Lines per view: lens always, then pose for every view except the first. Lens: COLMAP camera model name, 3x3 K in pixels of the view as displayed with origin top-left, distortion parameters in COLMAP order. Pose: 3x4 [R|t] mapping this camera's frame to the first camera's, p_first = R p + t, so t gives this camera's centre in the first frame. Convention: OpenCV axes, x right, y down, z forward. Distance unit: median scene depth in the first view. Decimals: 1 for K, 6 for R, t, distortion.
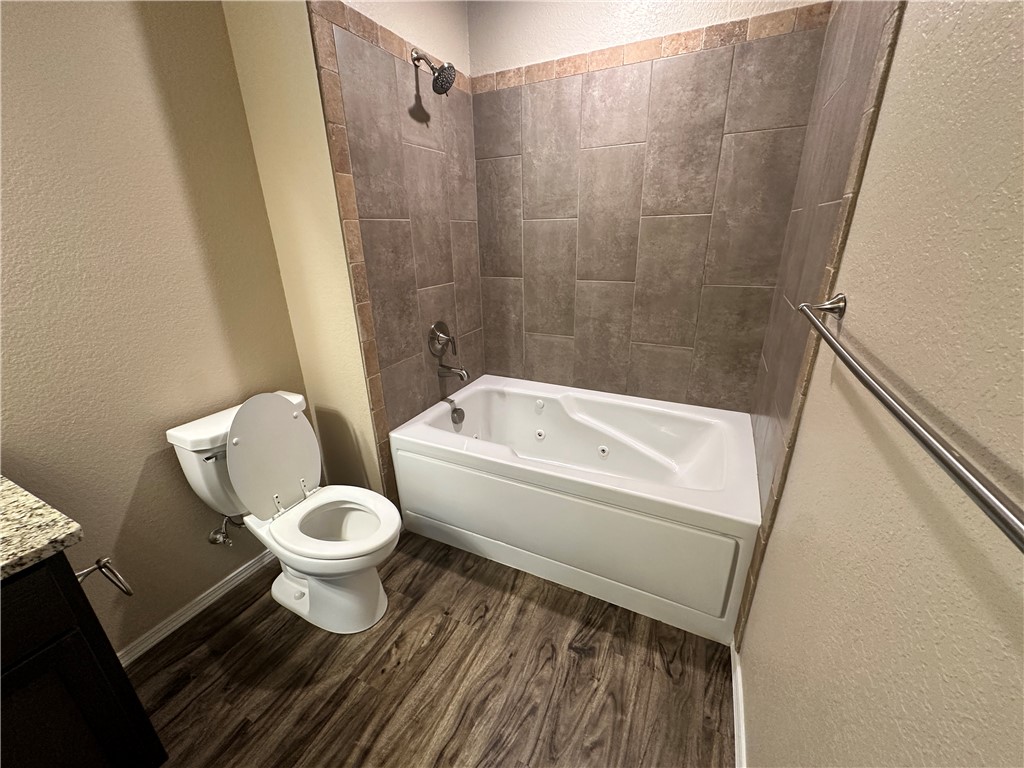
lens RADIAL K [[406.5, 0, 512.0], [0, 406.5, 384.0], [0, 0, 1]] dist [-0.002785, 0.000373]
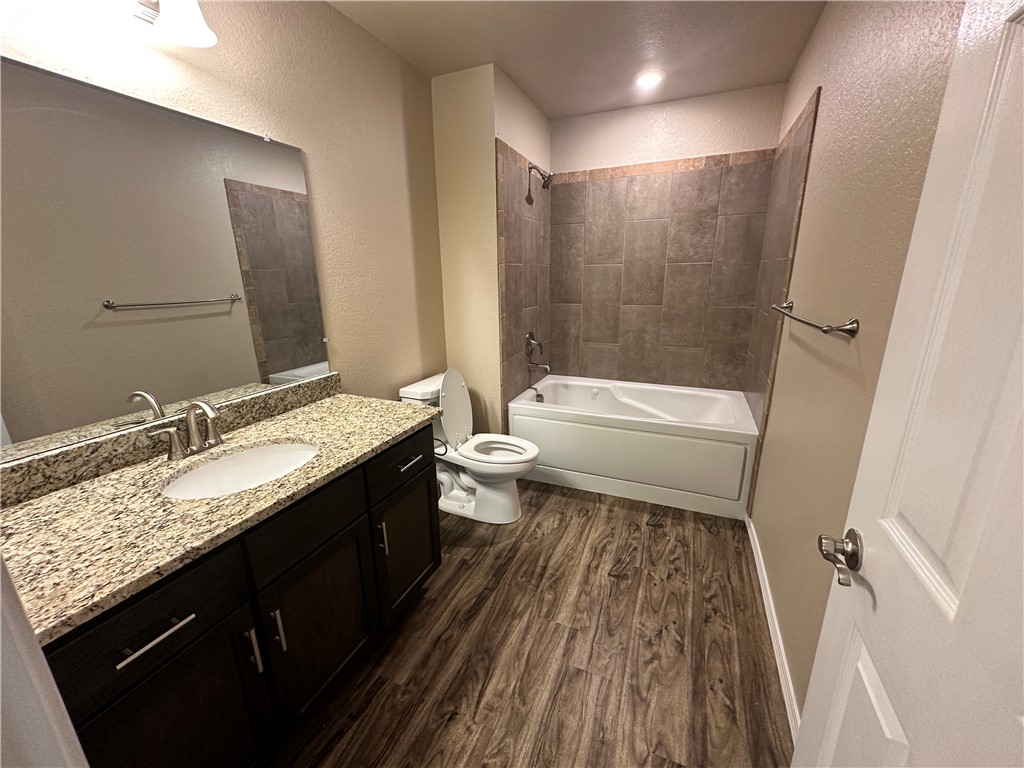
lens RADIAL K [[406.5, 0, 512.0], [0, 406.5, 384.0], [0, 0, 1]] dist [-0.002785, 0.000373]
pose [[0.998565, -0.006547, 0.053146, -0.384053], [0.011580, 0.995414, -0.094960, 0.199549], [-0.052281, 0.095439, 0.994061, -0.501592]]
